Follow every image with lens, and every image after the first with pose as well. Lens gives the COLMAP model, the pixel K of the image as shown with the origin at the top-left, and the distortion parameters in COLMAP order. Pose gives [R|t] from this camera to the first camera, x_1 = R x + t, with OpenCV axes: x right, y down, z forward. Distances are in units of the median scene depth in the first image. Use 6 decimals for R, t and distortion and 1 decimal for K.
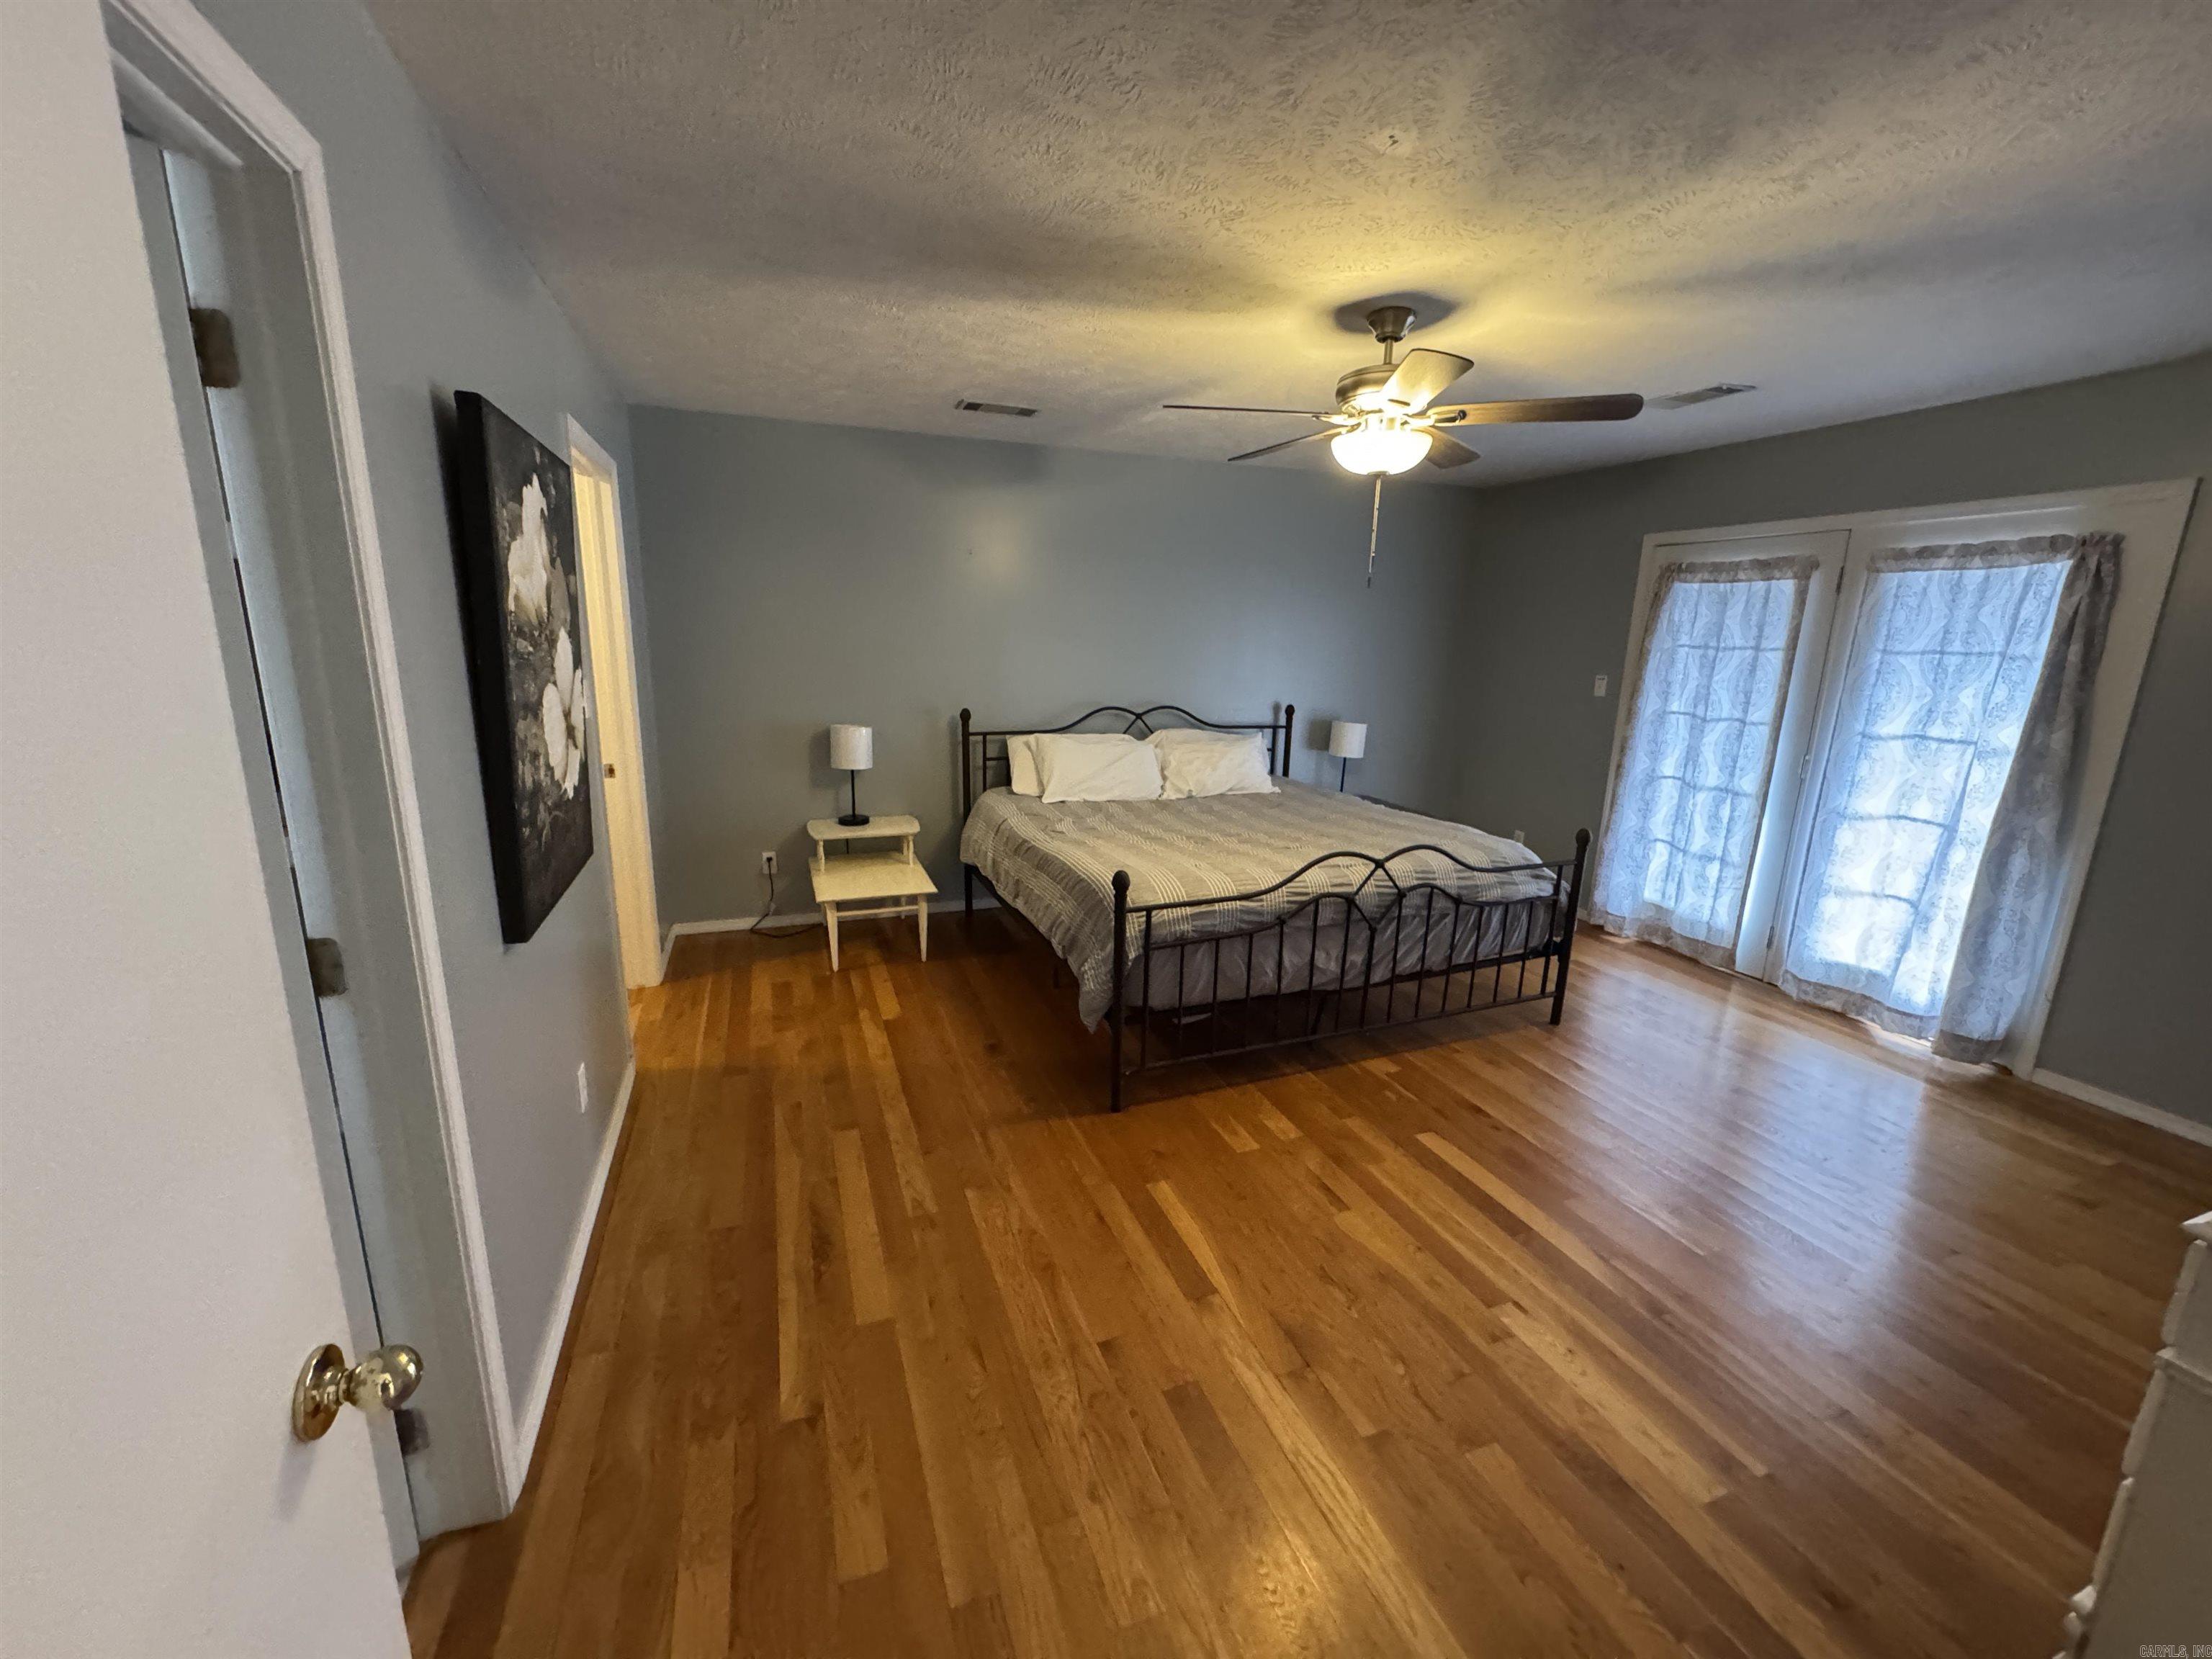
lens RADIAL K [[882.8, 0, 1109.8], [0, 882.8, 830.9], [0, 0, 1]] dist [-0.003451, -0.000419]
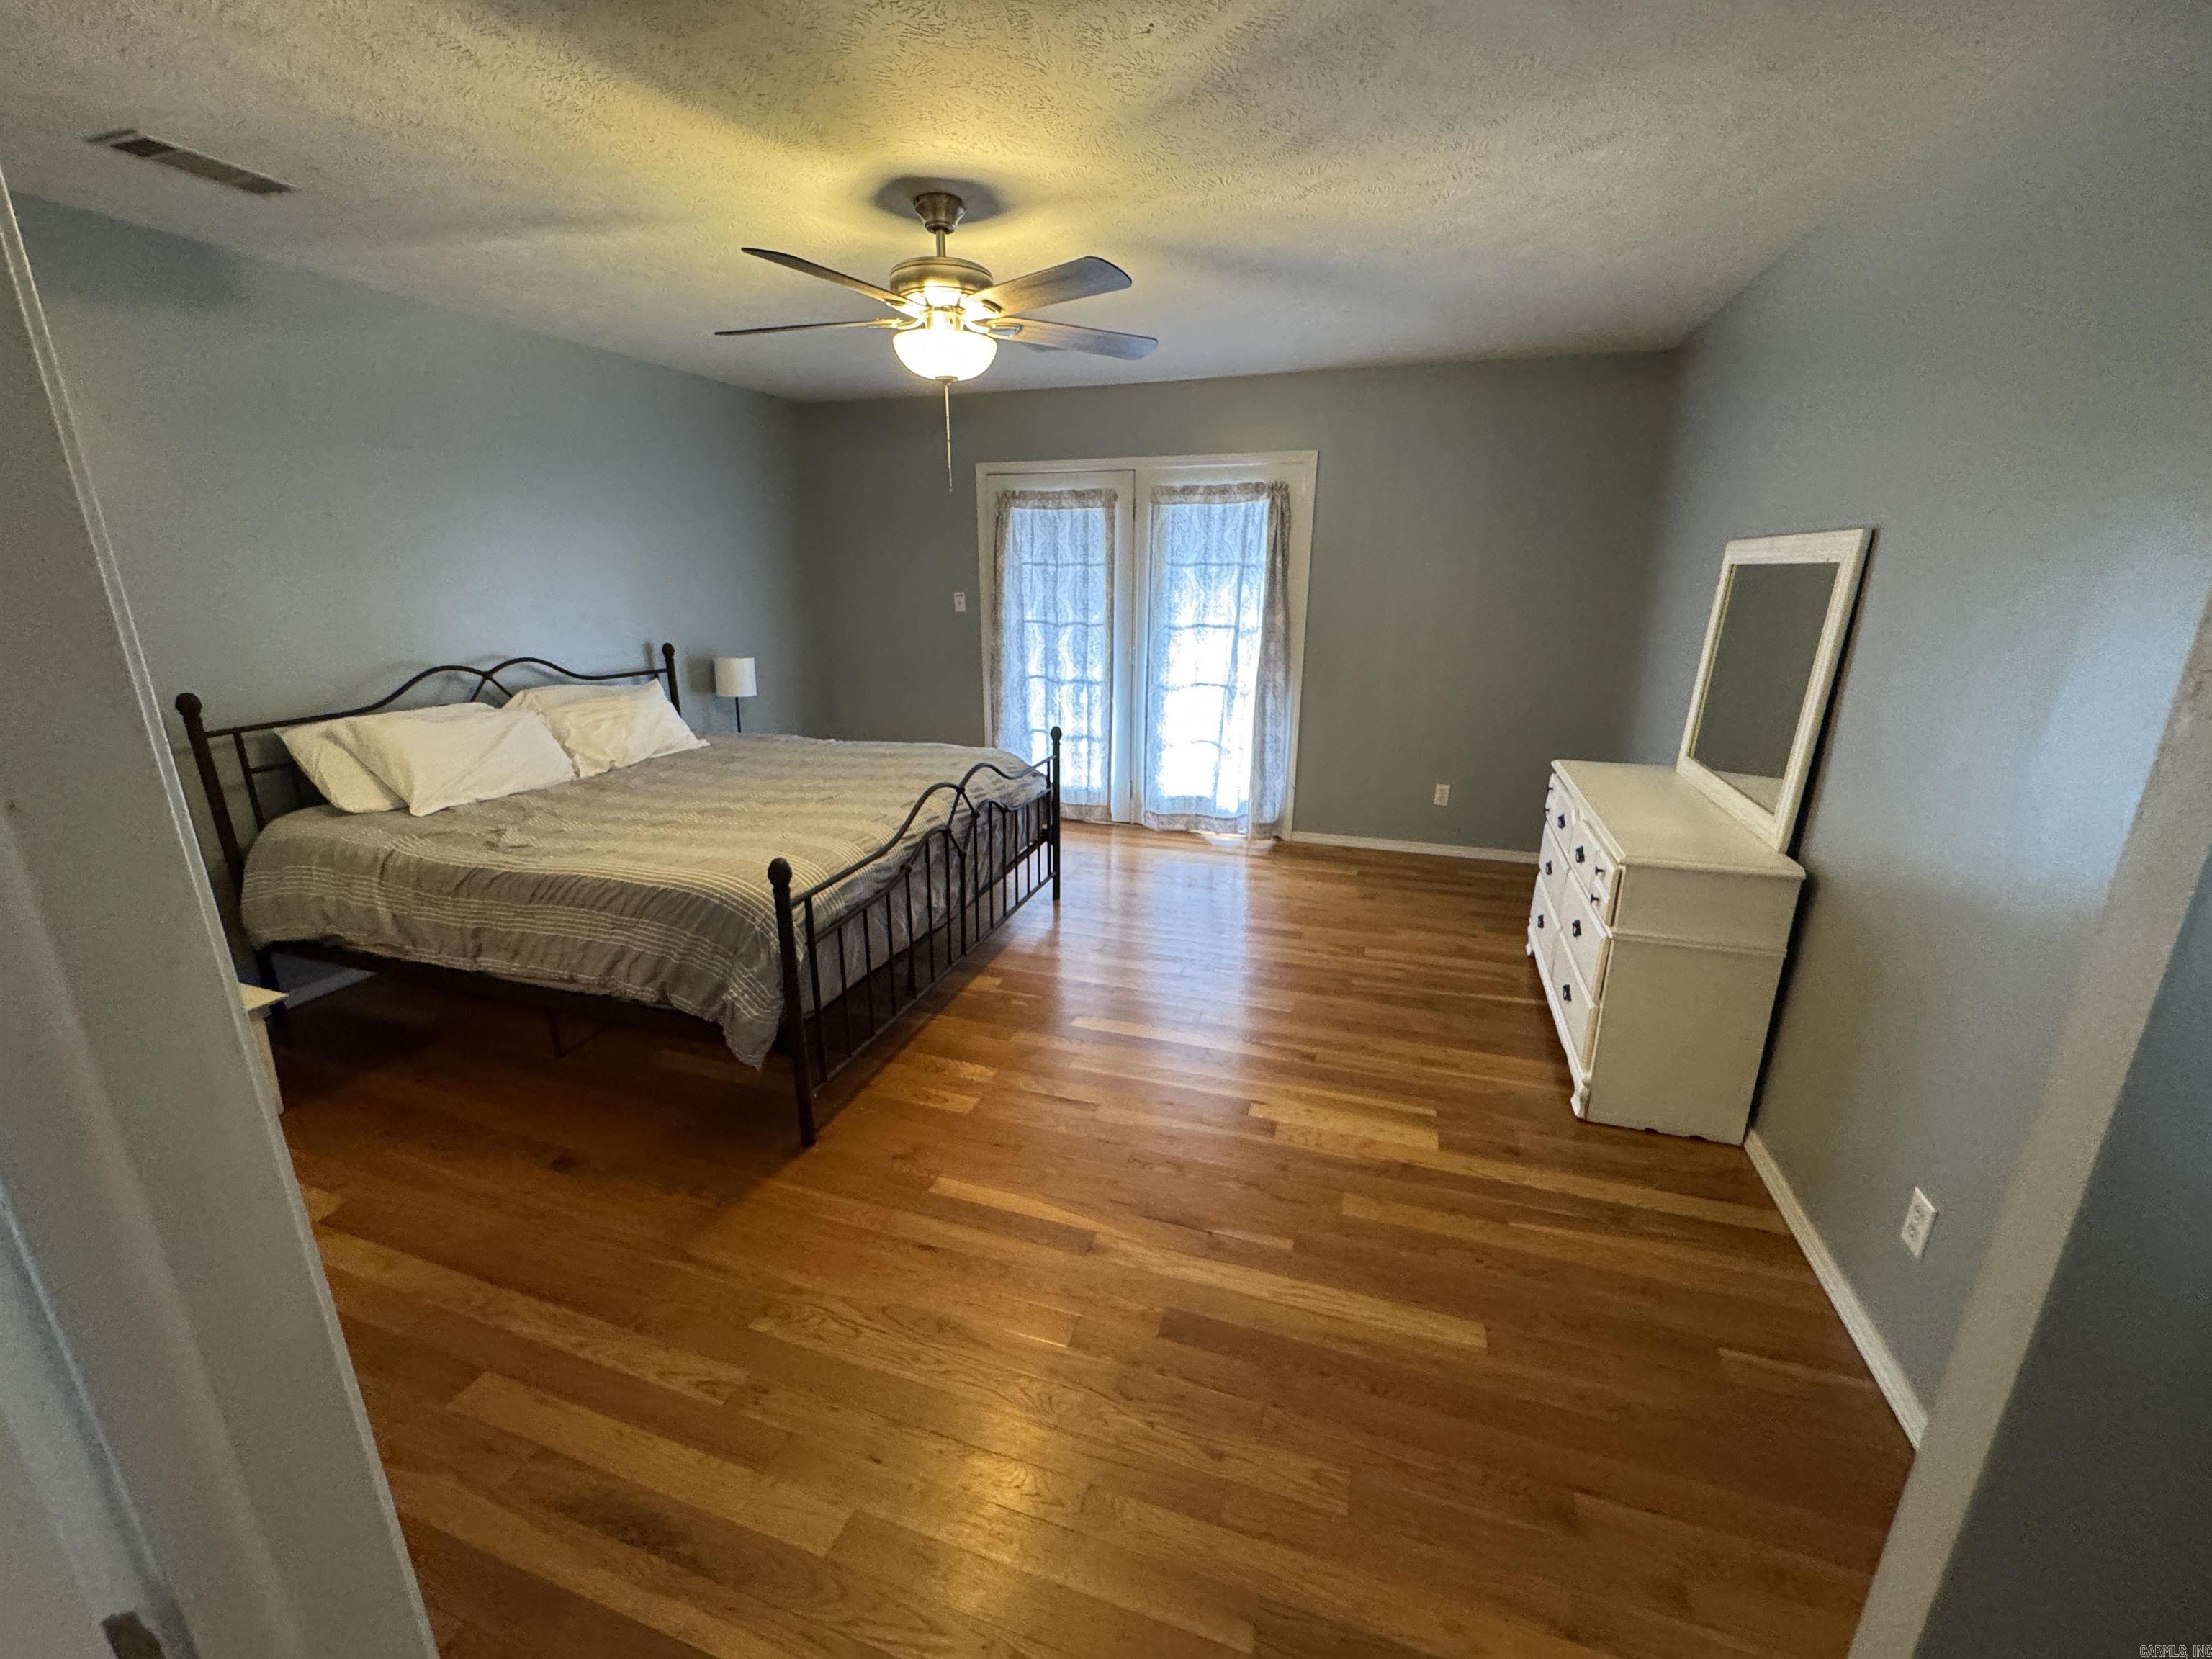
lens RADIAL K [[882.8, 0, 1106.6], [0, 882.8, 829.6], [0, 0, 1]] dist [-0.003451, -0.000419]
pose [[0.632680, -0.238665, 0.736720, -0.295596], [0.180990, 0.970550, 0.158985, -0.041511], [-0.752967, 0.032752, 0.657243, 0.198063]]
